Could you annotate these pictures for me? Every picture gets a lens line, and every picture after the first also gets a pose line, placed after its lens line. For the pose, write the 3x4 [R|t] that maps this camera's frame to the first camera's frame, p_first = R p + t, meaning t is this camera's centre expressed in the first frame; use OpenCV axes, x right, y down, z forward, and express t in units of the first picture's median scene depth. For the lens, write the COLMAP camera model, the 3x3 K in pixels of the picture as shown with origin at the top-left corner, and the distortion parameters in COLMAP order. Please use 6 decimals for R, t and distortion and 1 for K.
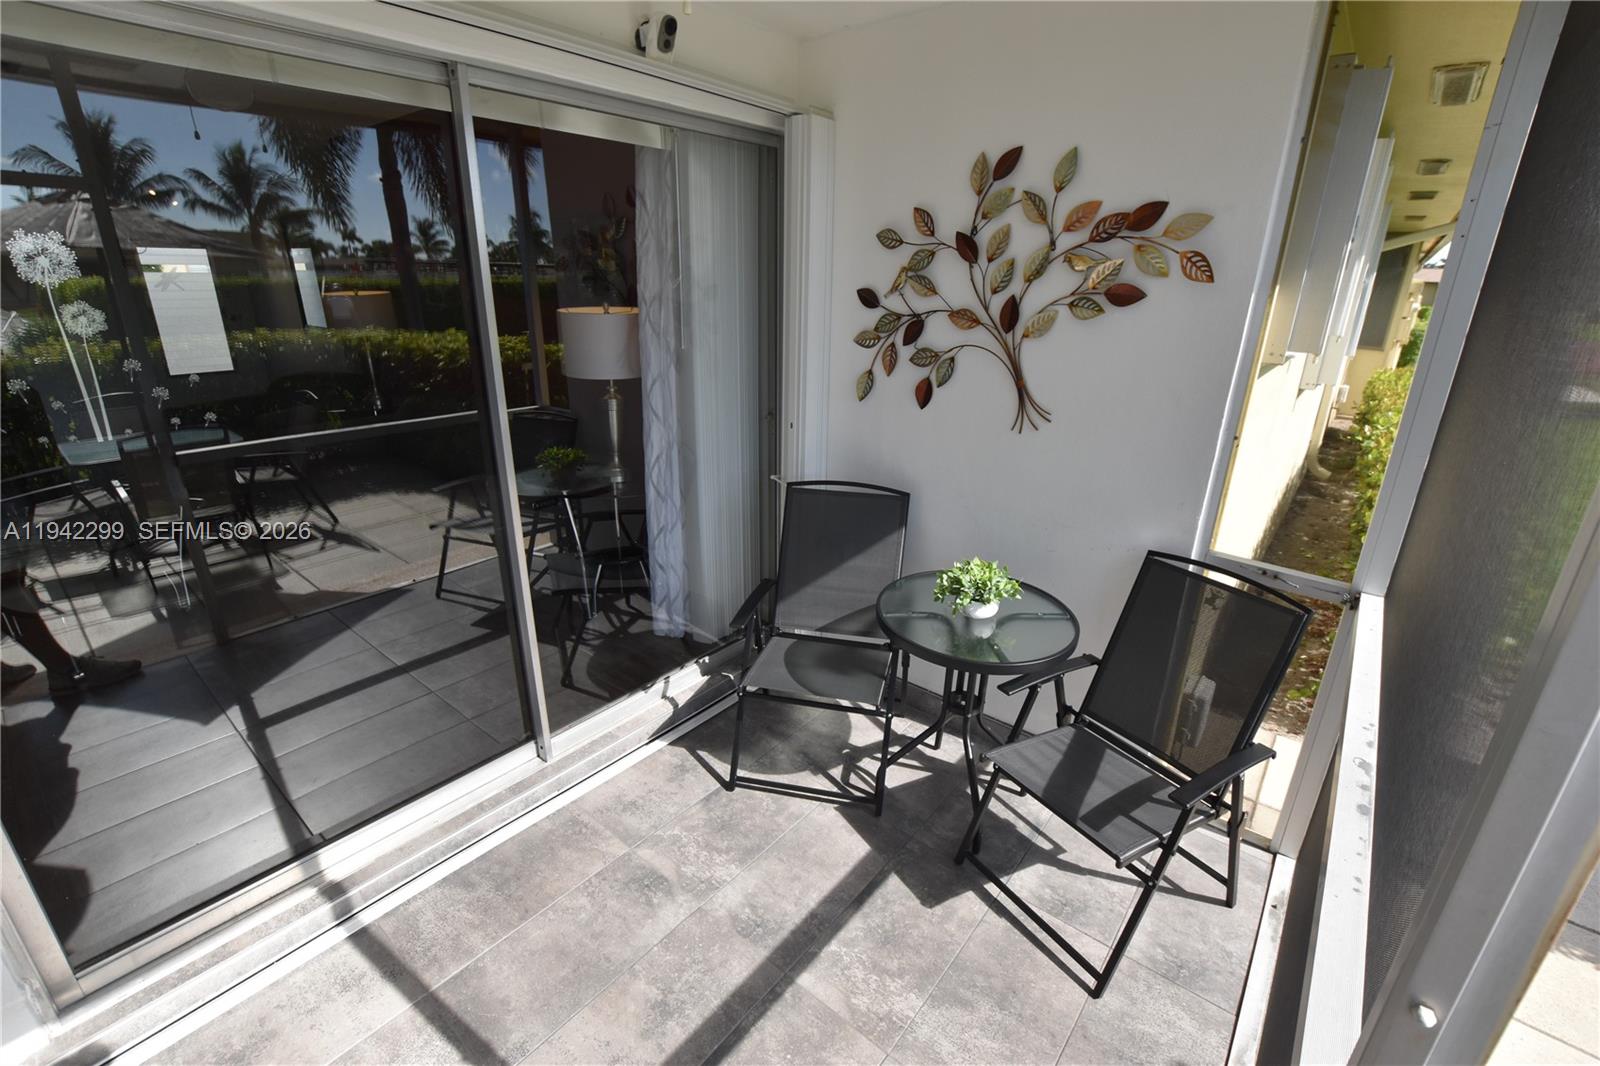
lens RADIAL K [[703.7, 0, 802.5], [0, 703.7, 534.7], [0, 0, 1]] dist [-0.040784, 0.006319]
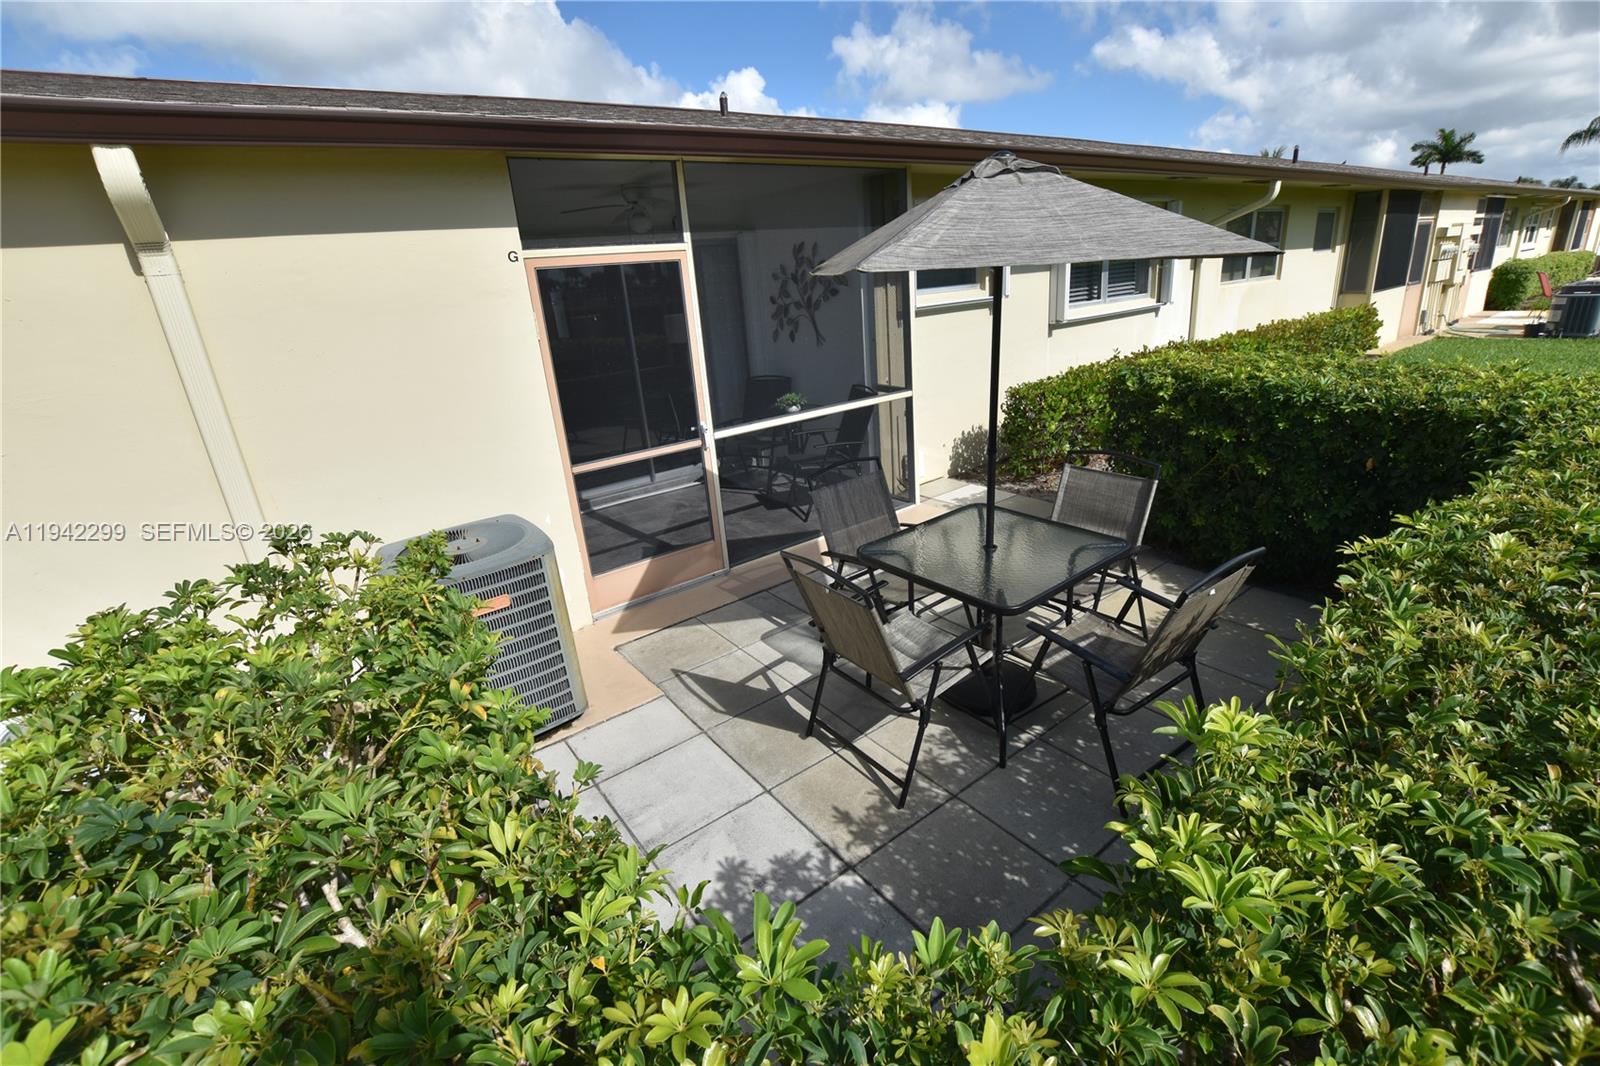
lens RADIAL K [[703.7, 0, 801.0], [0, 703.7, 530.1], [0, 0, 1]] dist [-0.040784, 0.006319]
pose [[0.966966, -0.008814, -0.254753, 0.877713], [0.008962, 0.999960, -0.000582, 0.519163], [0.254748, -0.001720, 0.967006, -1.493946]]
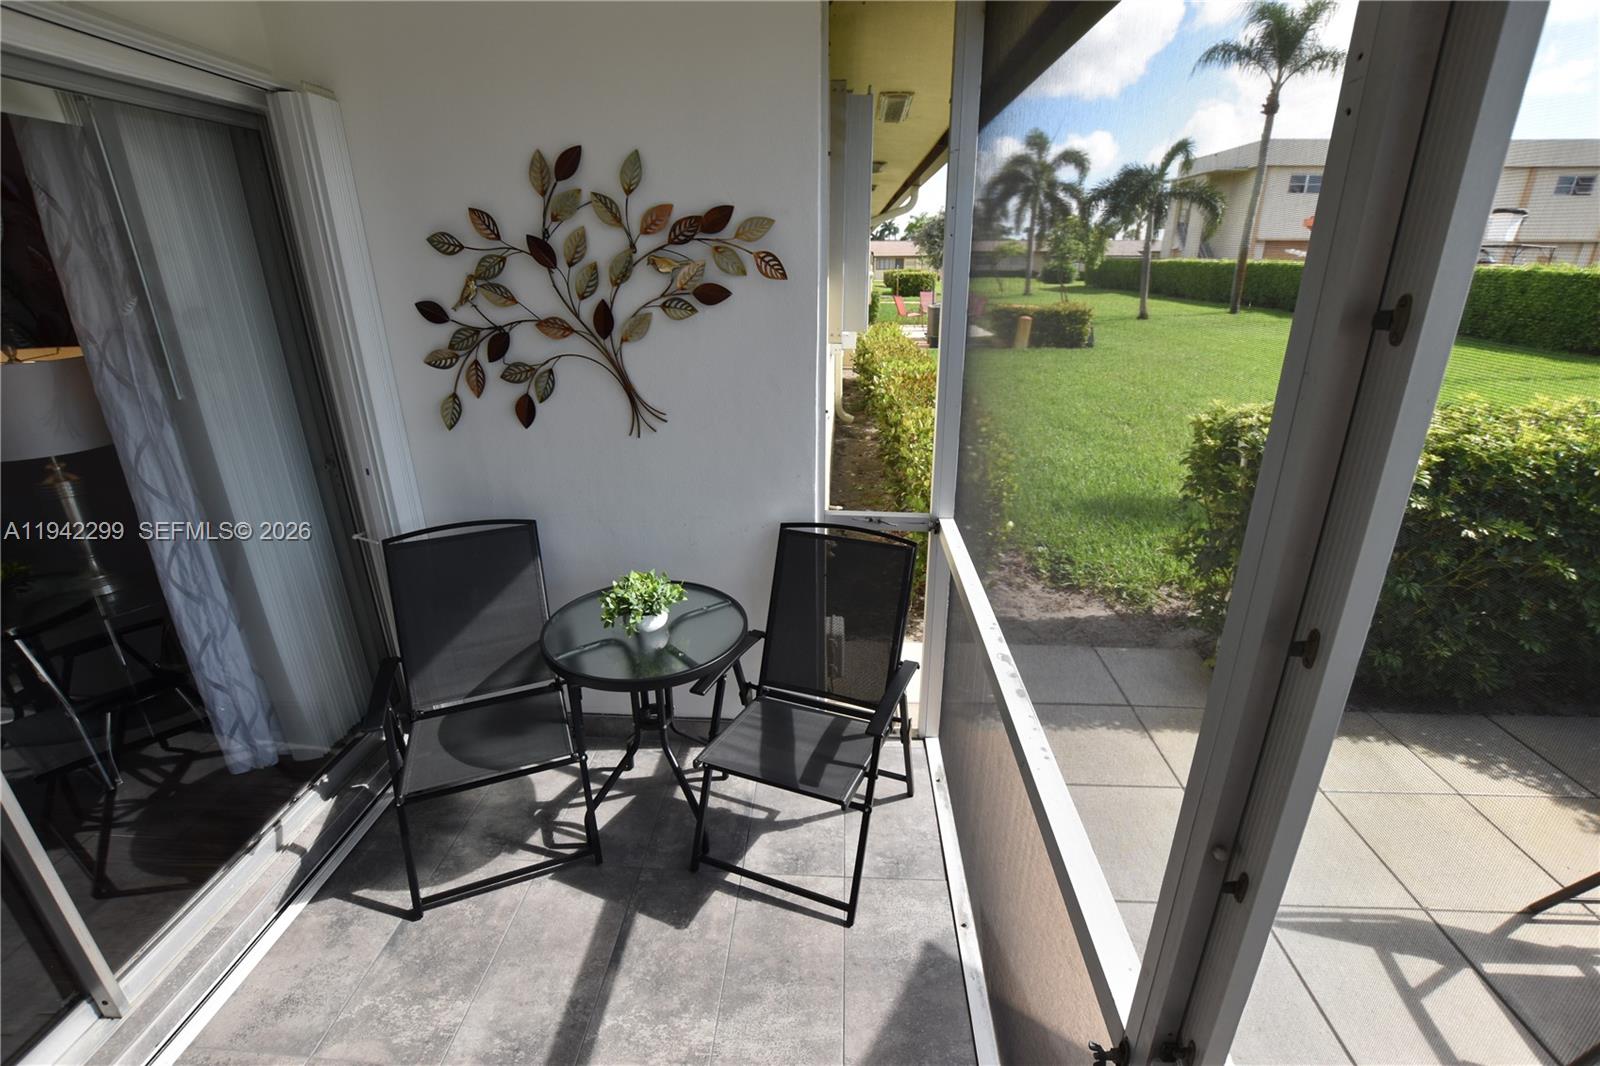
lens RADIAL K [[703.7, 0, 806.6], [0, 703.7, 534.5], [0, 0, 1]] dist [-0.040784, 0.006319]
pose [[0.804158, -0.237500, 0.544907, -0.070594], [0.226371, 0.969994, 0.088703, -0.044852], [-0.549623, 0.052020, 0.833792, 0.047432]]
